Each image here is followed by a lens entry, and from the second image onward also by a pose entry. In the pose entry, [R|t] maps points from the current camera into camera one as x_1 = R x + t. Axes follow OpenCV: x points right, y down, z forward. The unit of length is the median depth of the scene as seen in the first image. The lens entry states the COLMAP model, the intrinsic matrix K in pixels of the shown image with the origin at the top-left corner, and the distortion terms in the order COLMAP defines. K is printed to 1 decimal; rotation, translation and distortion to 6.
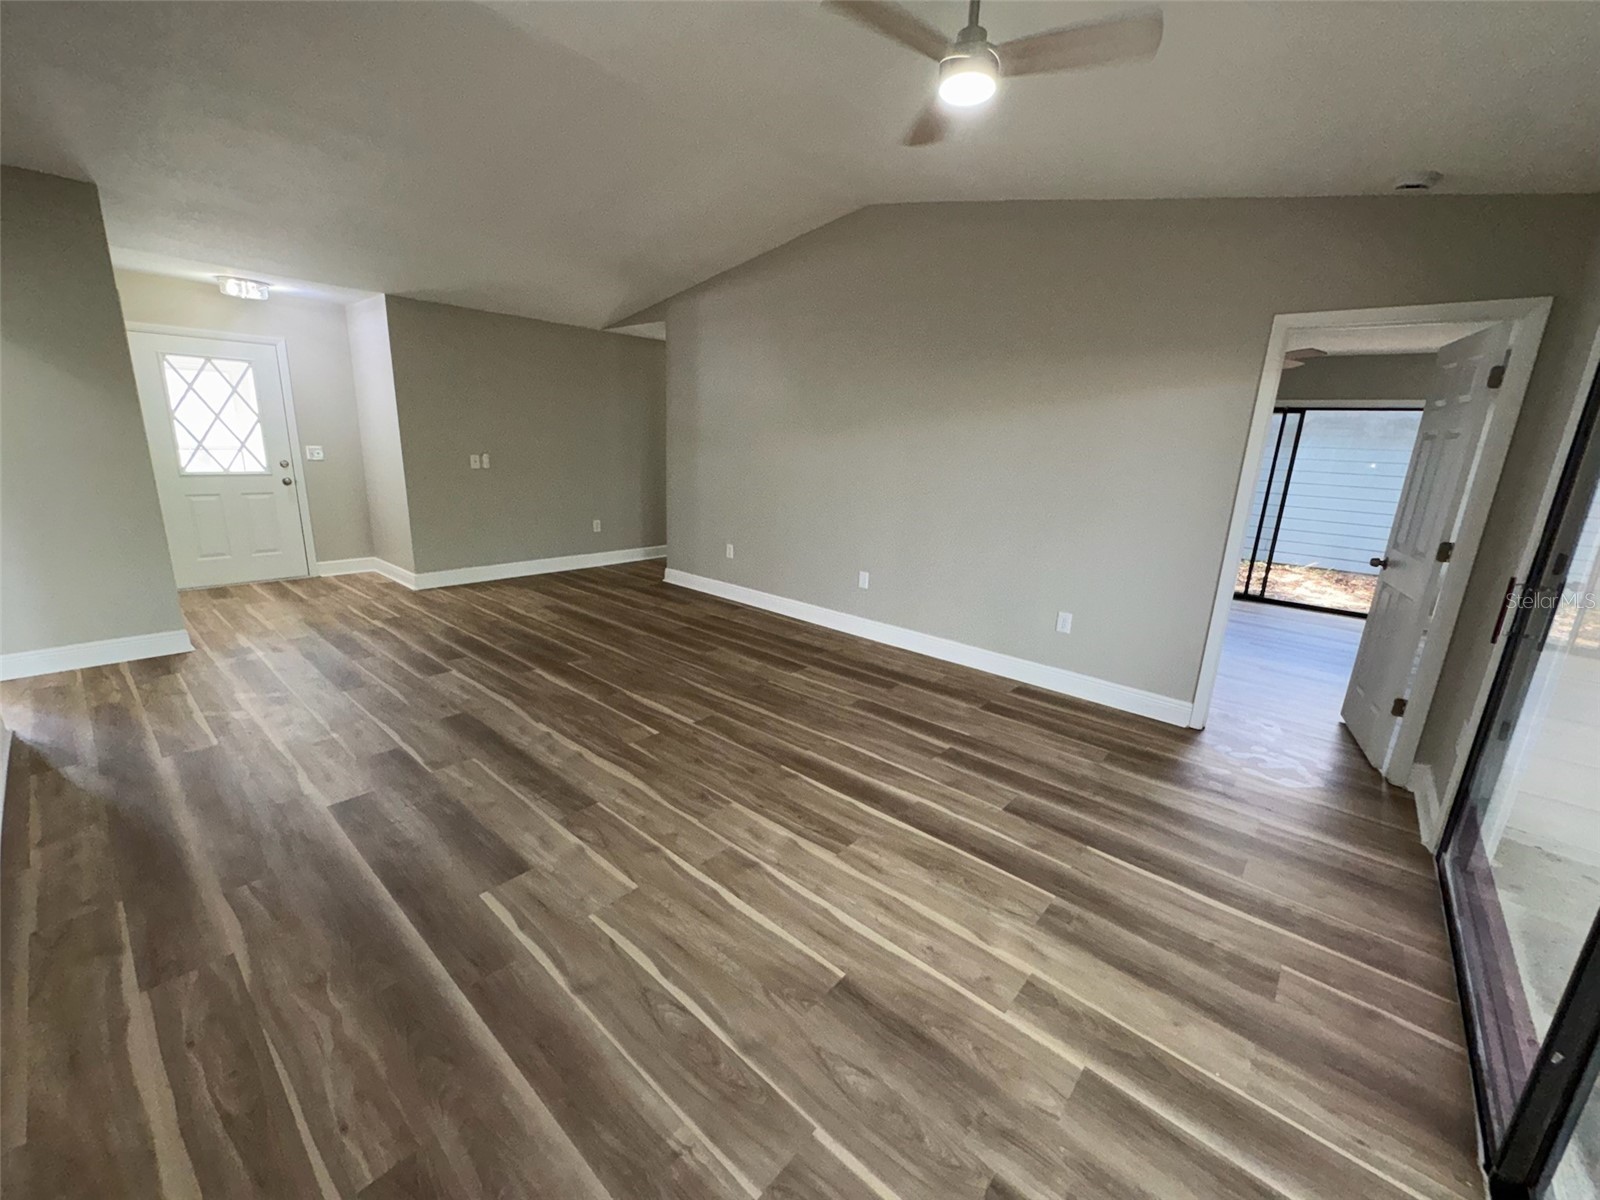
lens RADIAL K [[641.6, 0, 800.1], [0, 641.6, 601.3], [0, 0, 1]] dist [-0.001798, -0.000435]
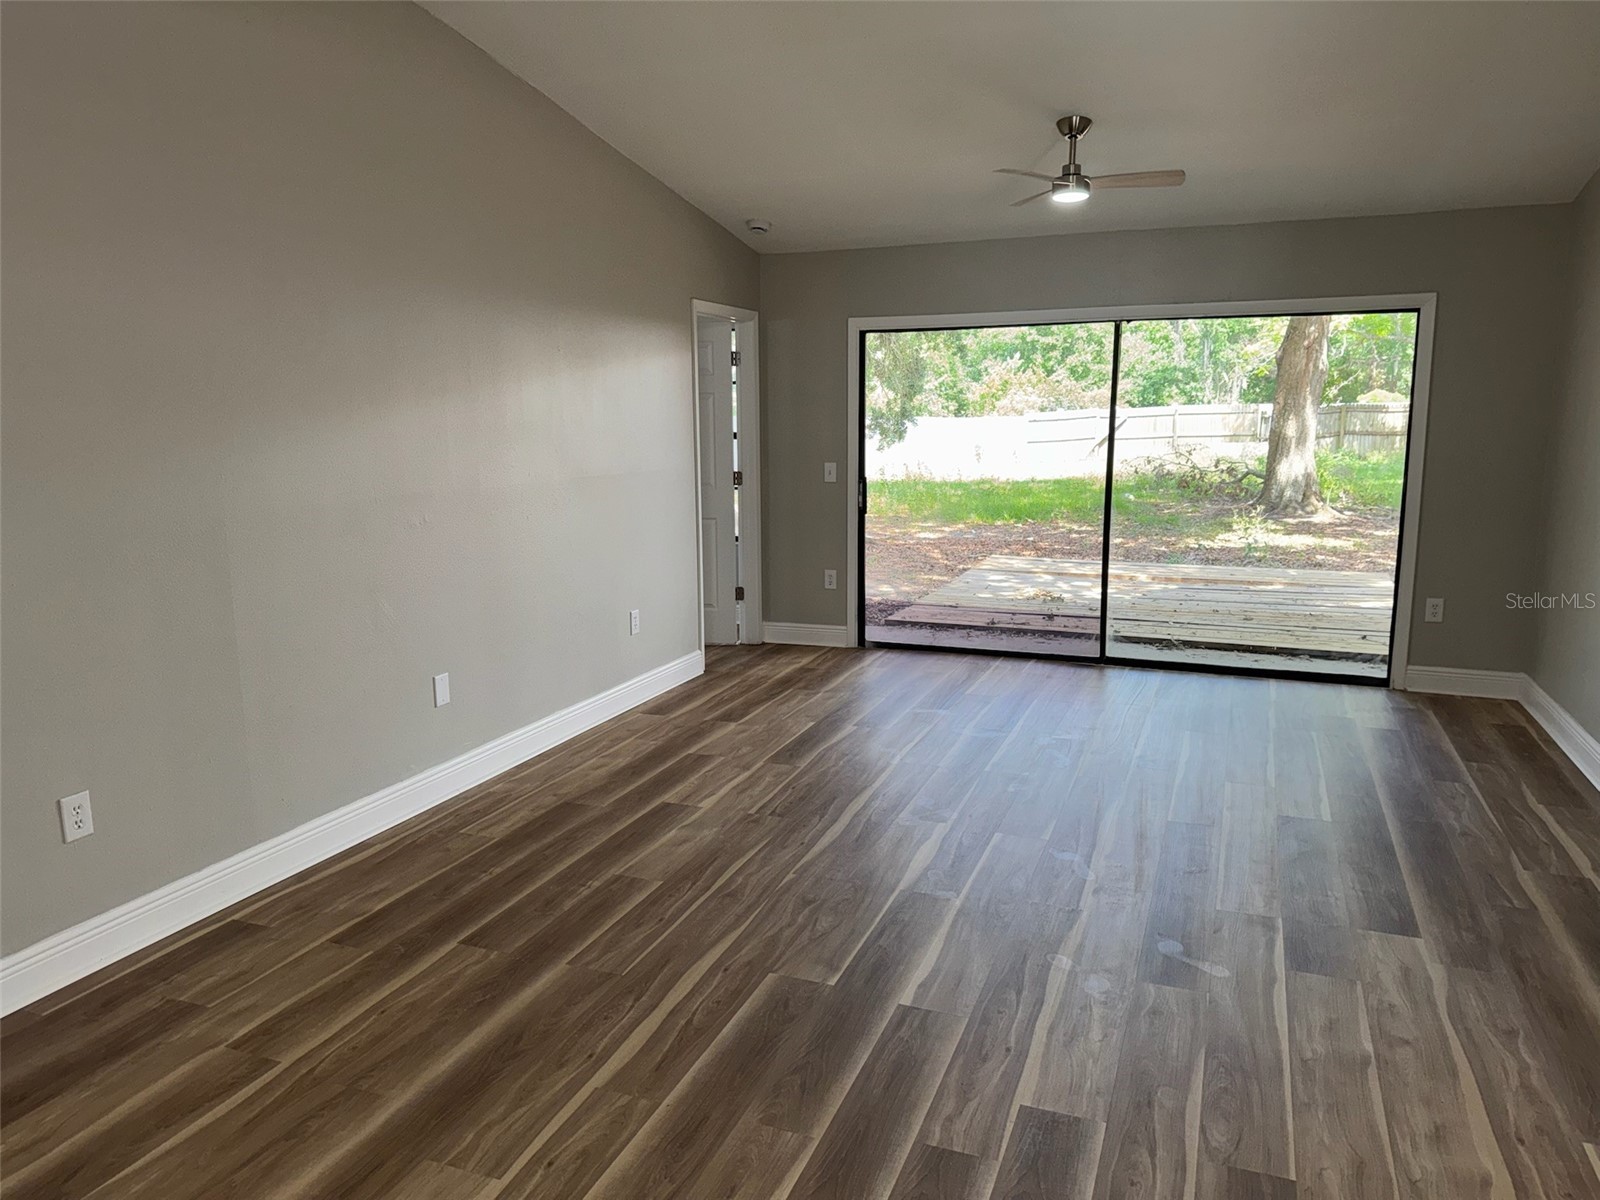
lens RADIAL K [[1121.4, 0, 797.9], [0, 1121.4, 602.2], [0, 0, 1]] dist [0.007083, -0.006099]
pose [[-0.332474, -0.199039, 0.921870, -0.944541], [0.230576, 0.930659, 0.284094, -0.334036], [-0.914492, 0.307015, -0.263526, 1.098250]]
